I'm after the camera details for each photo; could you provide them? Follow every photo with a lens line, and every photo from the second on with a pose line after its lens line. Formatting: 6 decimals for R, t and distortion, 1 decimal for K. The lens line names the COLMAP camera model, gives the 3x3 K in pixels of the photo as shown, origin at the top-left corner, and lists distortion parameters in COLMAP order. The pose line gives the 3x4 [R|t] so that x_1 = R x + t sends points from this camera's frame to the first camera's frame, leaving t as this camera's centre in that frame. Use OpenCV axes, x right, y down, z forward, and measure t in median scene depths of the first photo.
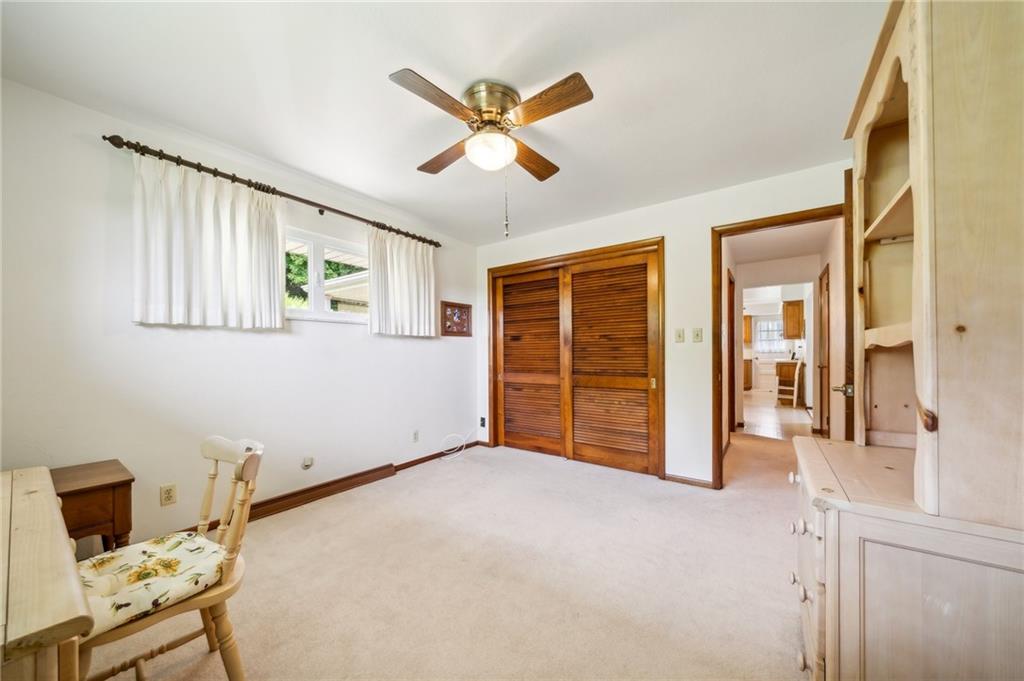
lens RADIAL K [[359.9, 0, 501.7], [0, 359.9, 345.5], [0, 0, 1]] dist [-0.006547, -0.000026]
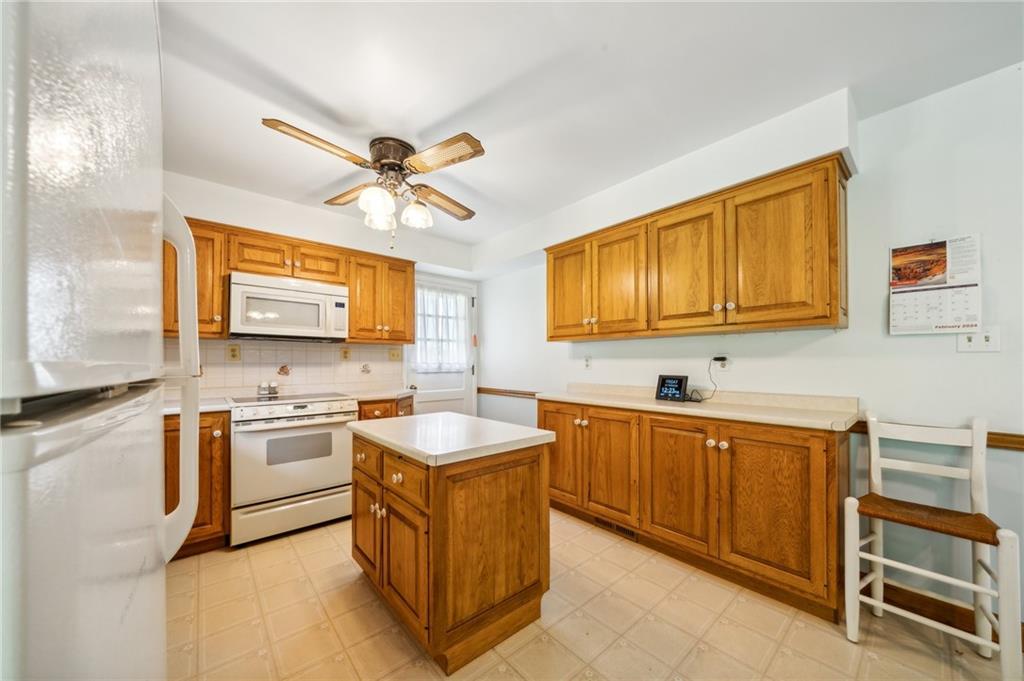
lens RADIAL K [[359.9, 0, 513.0], [0, 359.9, 357.3], [0, 0, 1]] dist [-0.006547, -0.000026]
pose [[0.212689, 0.018828, 0.976939, 0.377299], [-0.014238, 0.999768, -0.016168, 0.008689], [-0.977016, -0.010470, 0.212908, 0.831761]]
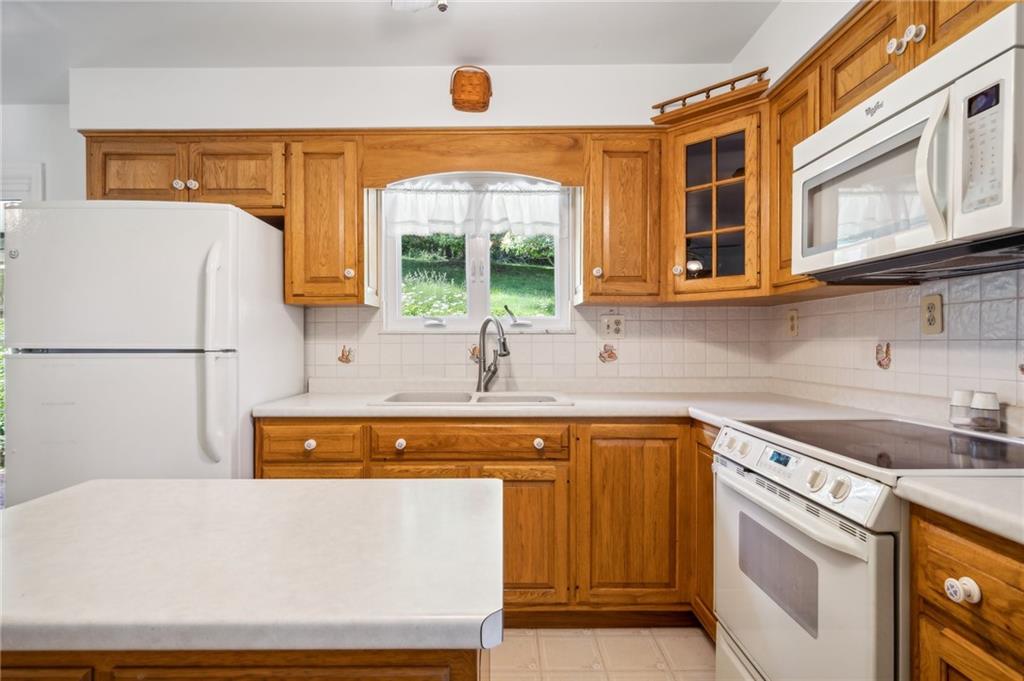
lens RADIAL K [[544.1, 0, 501.7], [0, 544.1, 345.8], [0, 0, 1]] dist [0.000103, 0.001112]
pose [[0.594678, 0.005227, -0.803947, 0.656462], [0.014224, 0.999754, 0.017021, 0.009065], [0.803838, -0.021557, 0.594457, 0.888033]]
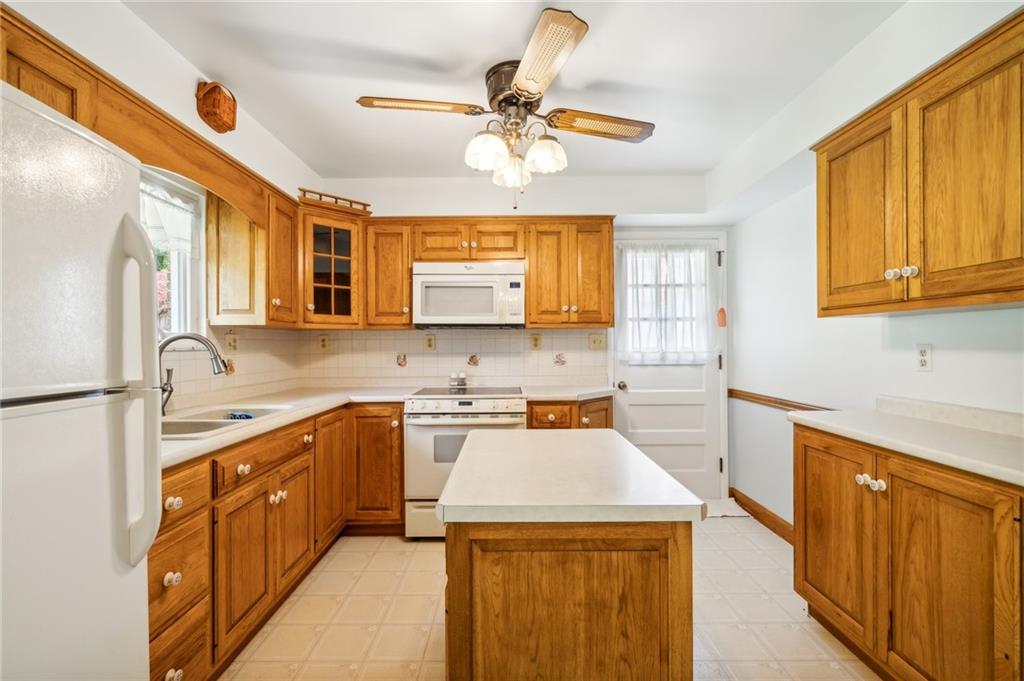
lens RADIAL K [[444.6, 0, 506.0], [0, 444.6, 342.9], [0, 0, 1]] dist [-0.003974, 0.000817]
pose [[0.804102, 0.000722, 0.594491, 0.443771], [-0.006768, 0.999946, 0.007940, 0.001086], [-0.594453, -0.010408, 0.804063, 0.790122]]
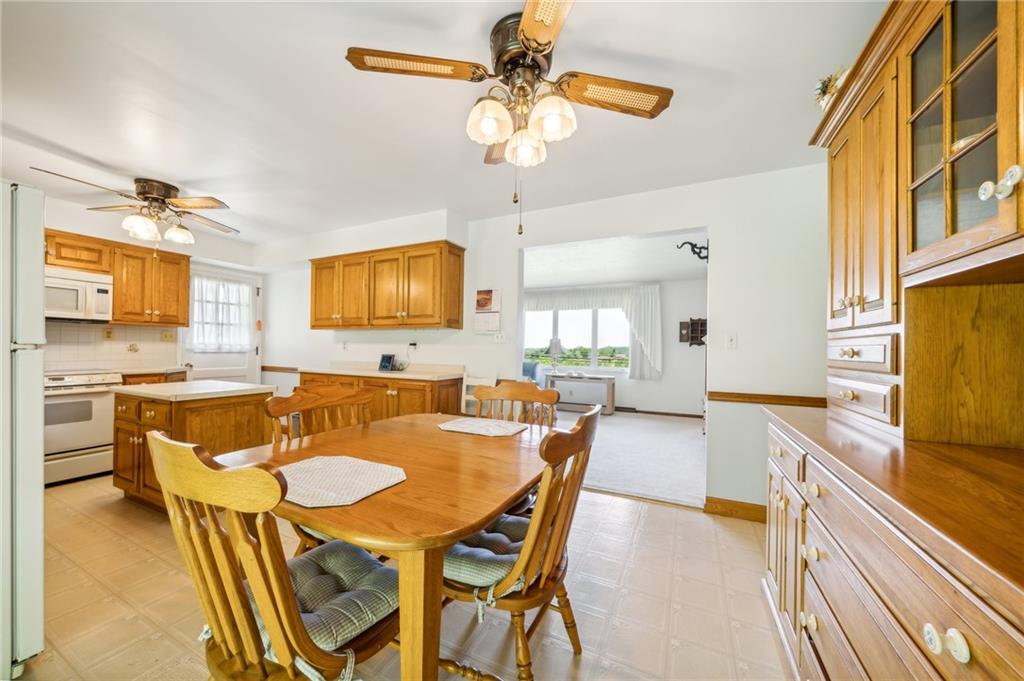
lens RADIAL K [[359.9, 0, 506.7], [0, 359.9, 345.7], [0, 0, 1]] dist [-0.006547, -0.000026]
pose [[-0.187693, 0.009533, 0.982182, 0.239896], [-0.027320, 0.999515, -0.014922, 0.008668], [-0.981848, -0.029634, -0.187341, 0.726486]]
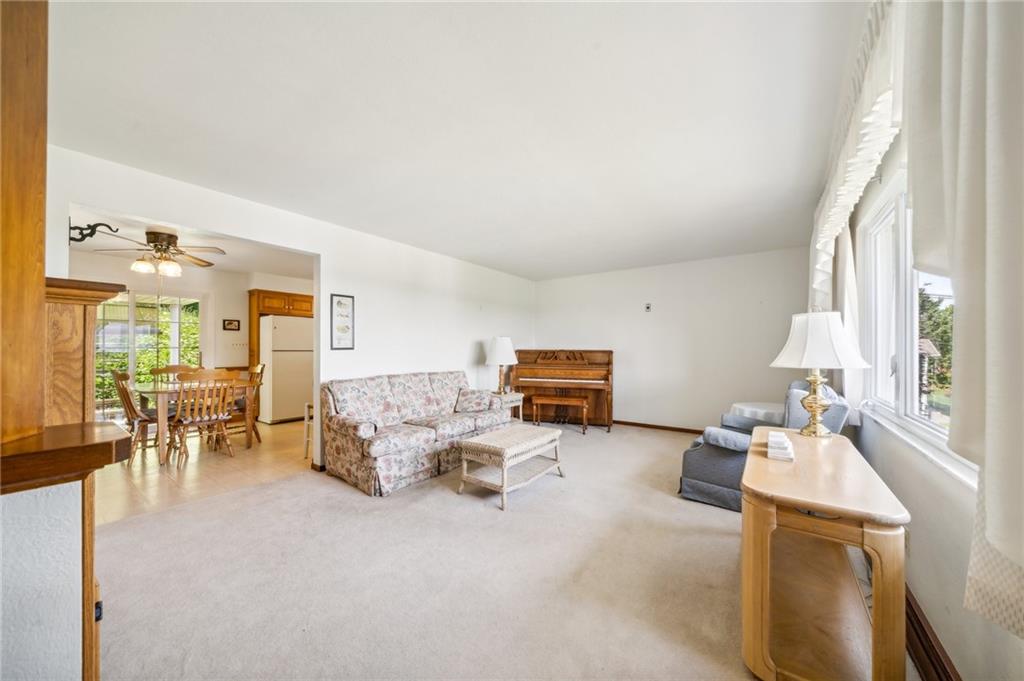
lens RADIAL K [[359.9, 0, 509.0], [0, 359.9, 342.9], [0, 0, 1]] dist [-0.006547, -0.000026]
pose [[0.999910, 0.006400, 0.011818, 0.744386], [-0.006434, 0.999975, 0.002796, -0.004529], [-0.011800, -0.002872, 0.999926, 0.306268]]
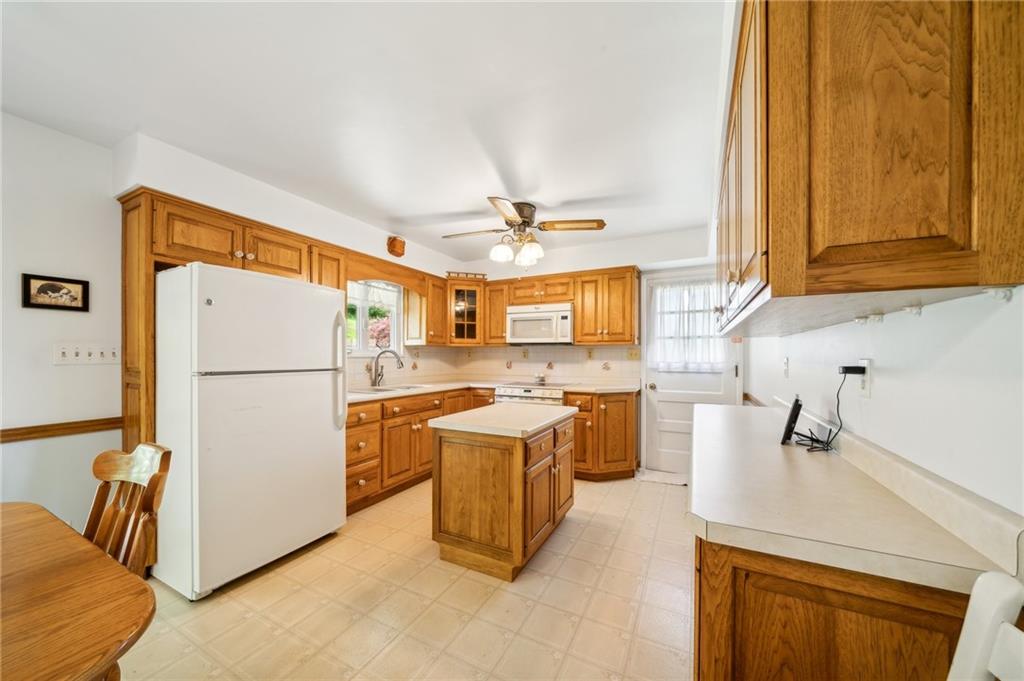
lens RADIAL K [[359.9, 0, 510.3], [0, 359.9, 352.3], [0, 0, 1]] dist [-0.006547, -0.000026]
pose [[0.985890, 0.006482, 0.167268, 0.507598], [-0.007694, 0.999949, 0.006598, -0.001179], [-0.167216, -0.007792, 0.985889, 0.664180]]
